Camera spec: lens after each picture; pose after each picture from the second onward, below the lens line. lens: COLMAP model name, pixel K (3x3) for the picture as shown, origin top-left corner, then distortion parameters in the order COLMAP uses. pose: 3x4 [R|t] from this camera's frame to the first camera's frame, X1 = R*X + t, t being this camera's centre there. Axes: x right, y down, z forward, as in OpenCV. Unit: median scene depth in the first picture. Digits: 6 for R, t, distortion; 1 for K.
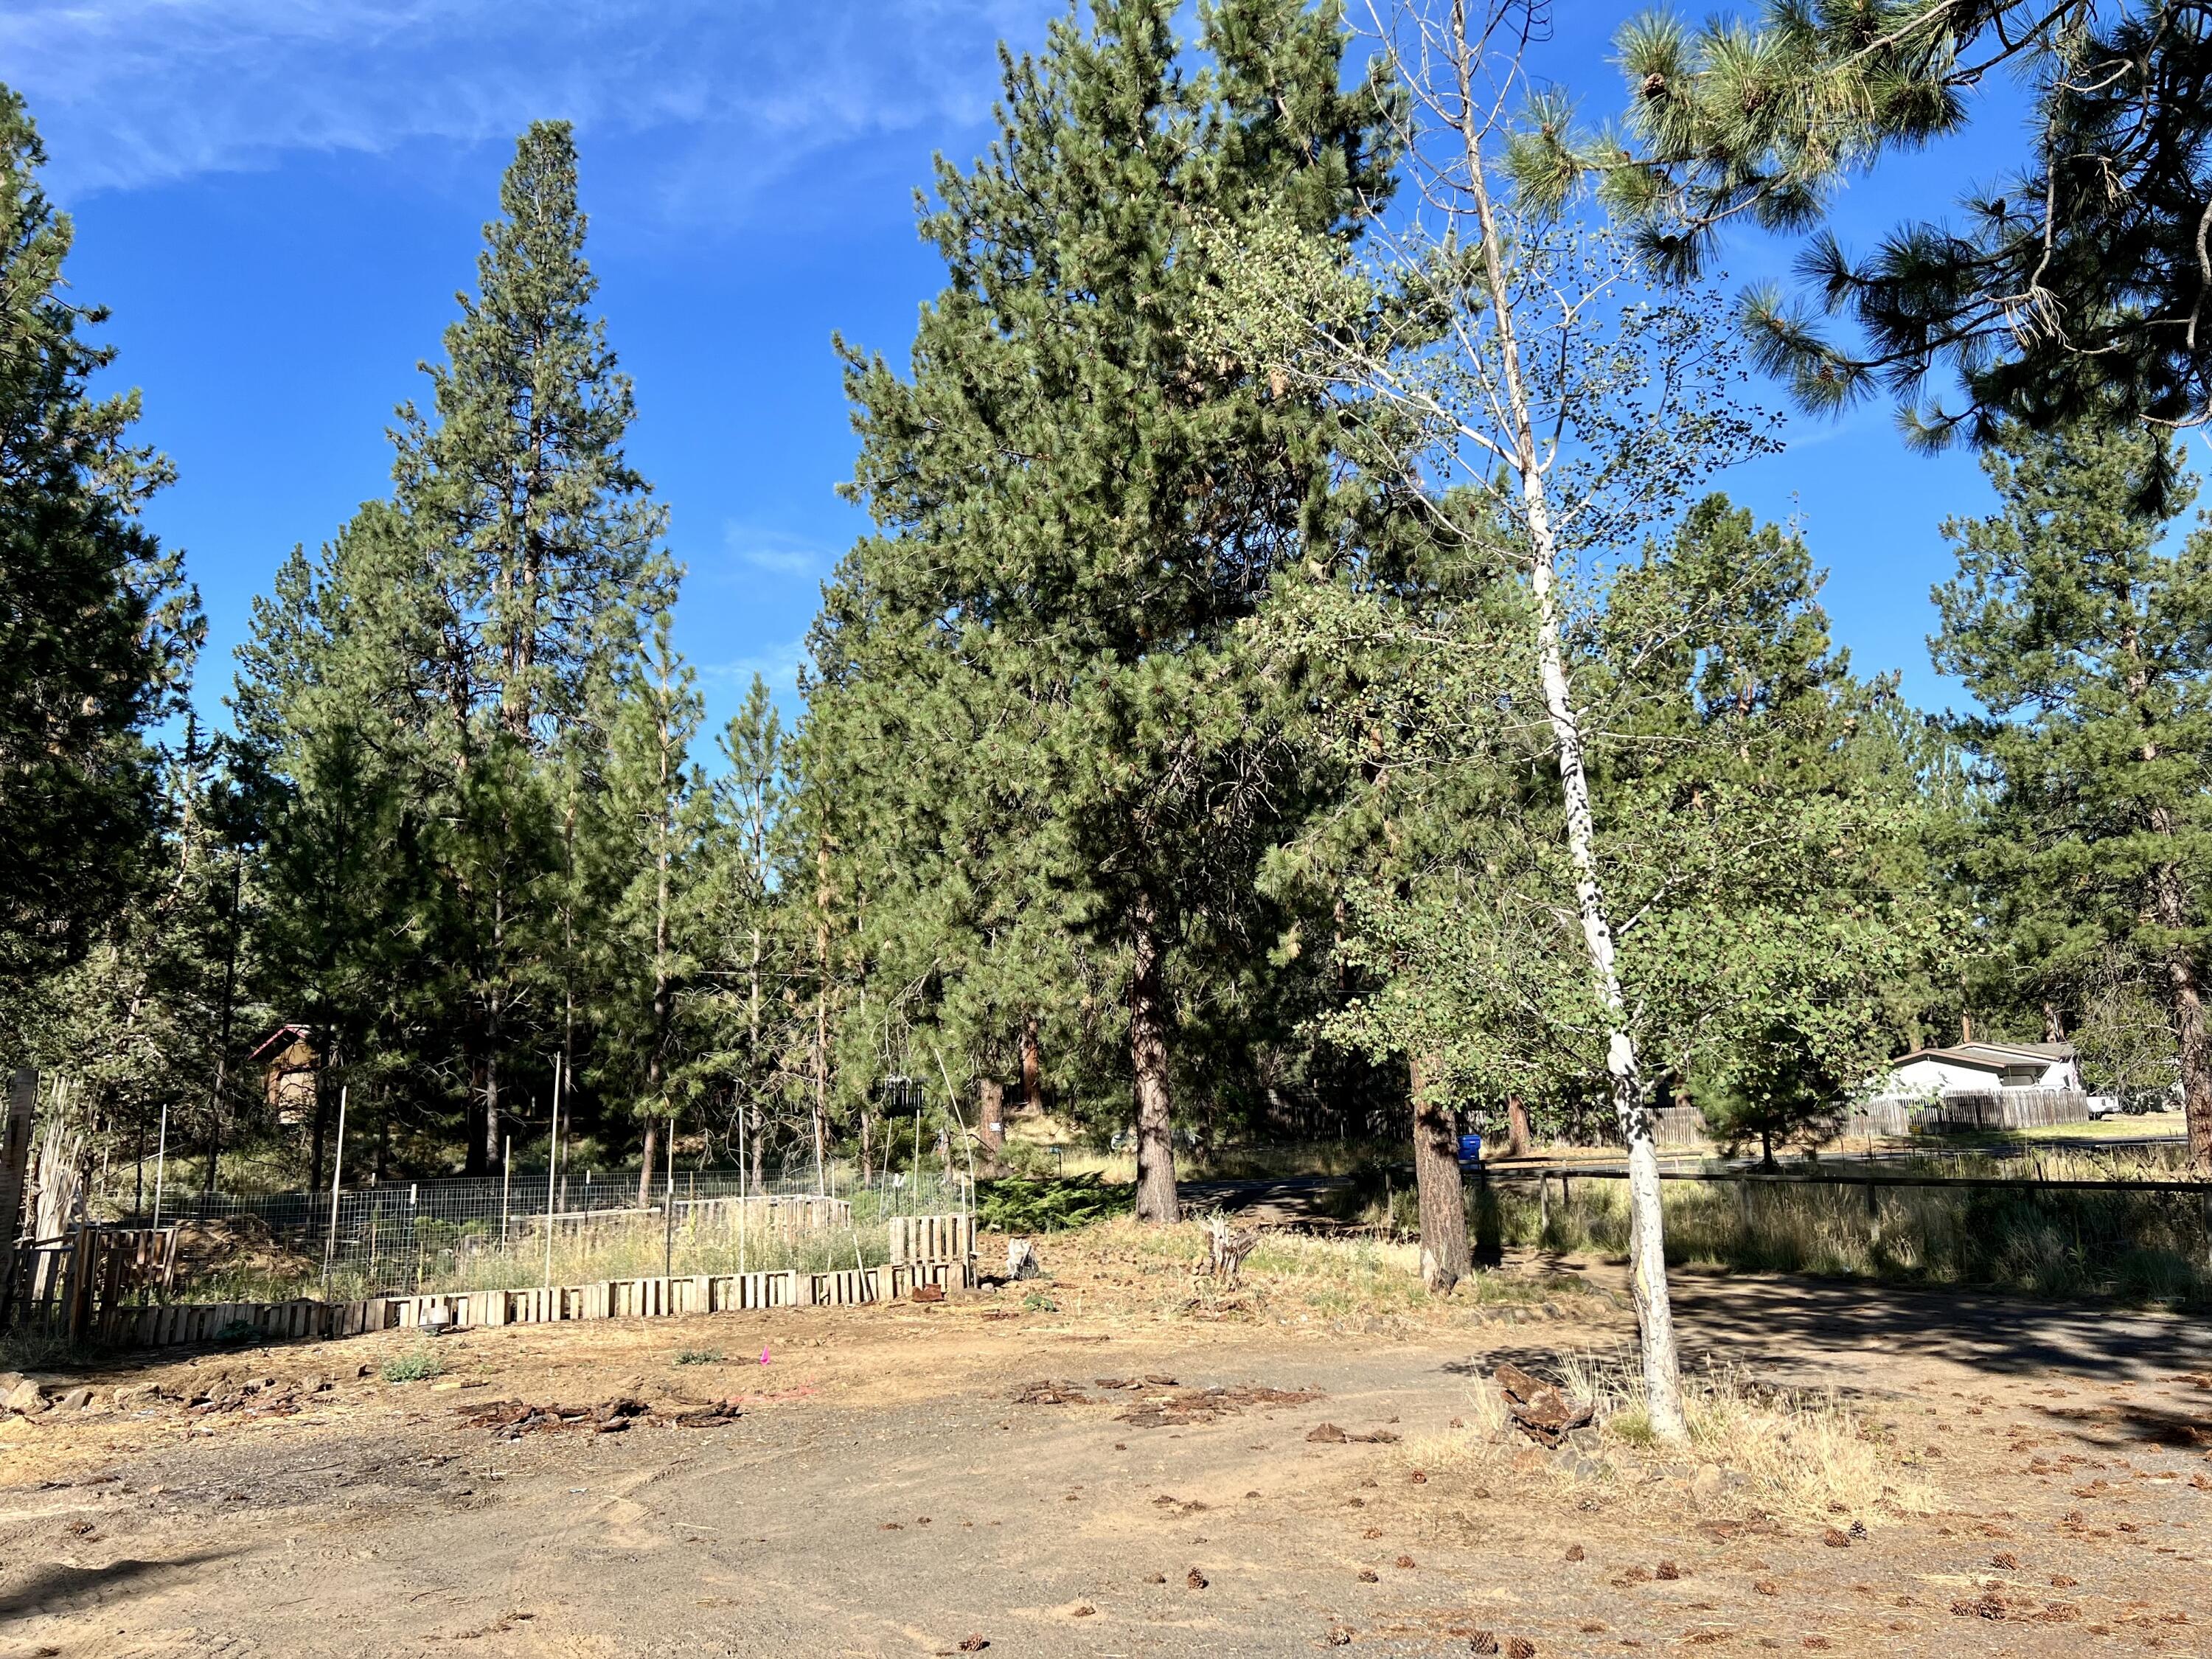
lens RADIAL K [[1686.9, 0, 1100.9], [0, 1686.9, 828.0], [0, 0, 1]] dist [0.060612, -0.009944]
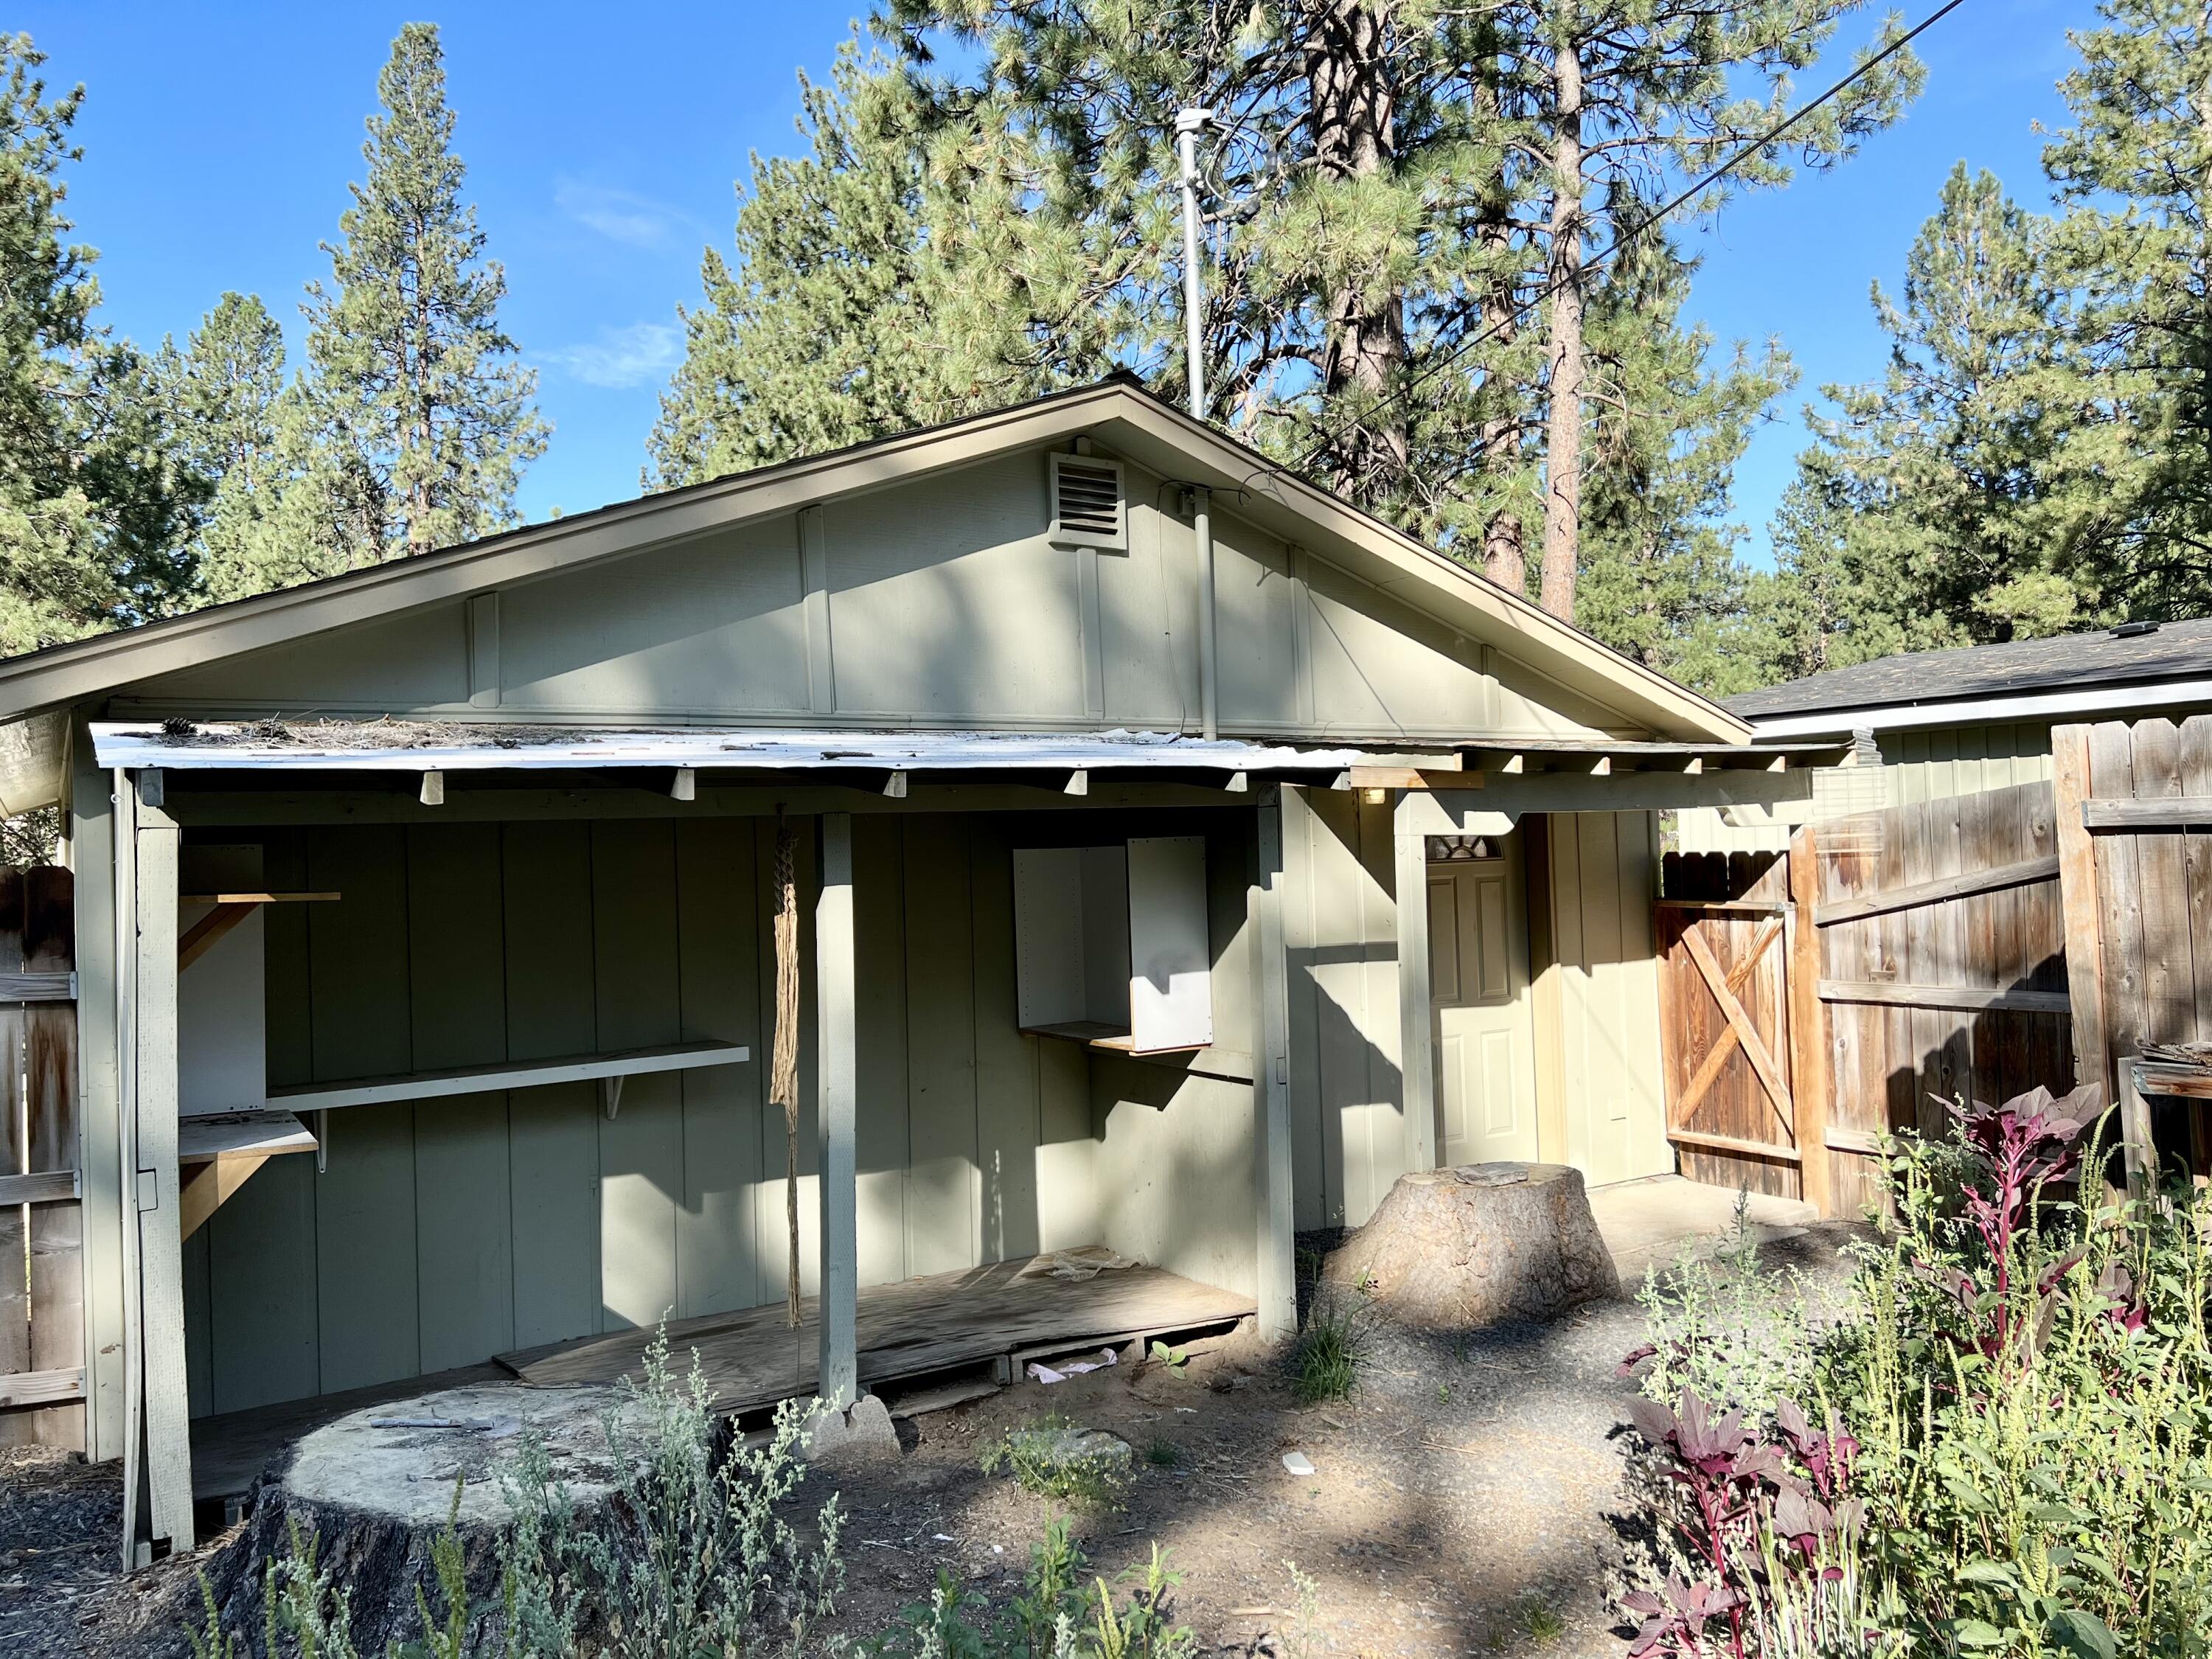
lens RADIAL K [[1686.9, 0, 1110.3], [0, 1686.9, 826.4], [0, 0, 1]] dist [0.060612, -0.009944]
pose [[0.995113, 0.003533, 0.098677, 0.038348], [-0.019360, 0.986943, 0.159903, -0.068917], [-0.096823, -0.161032, 0.982188, -0.309735]]
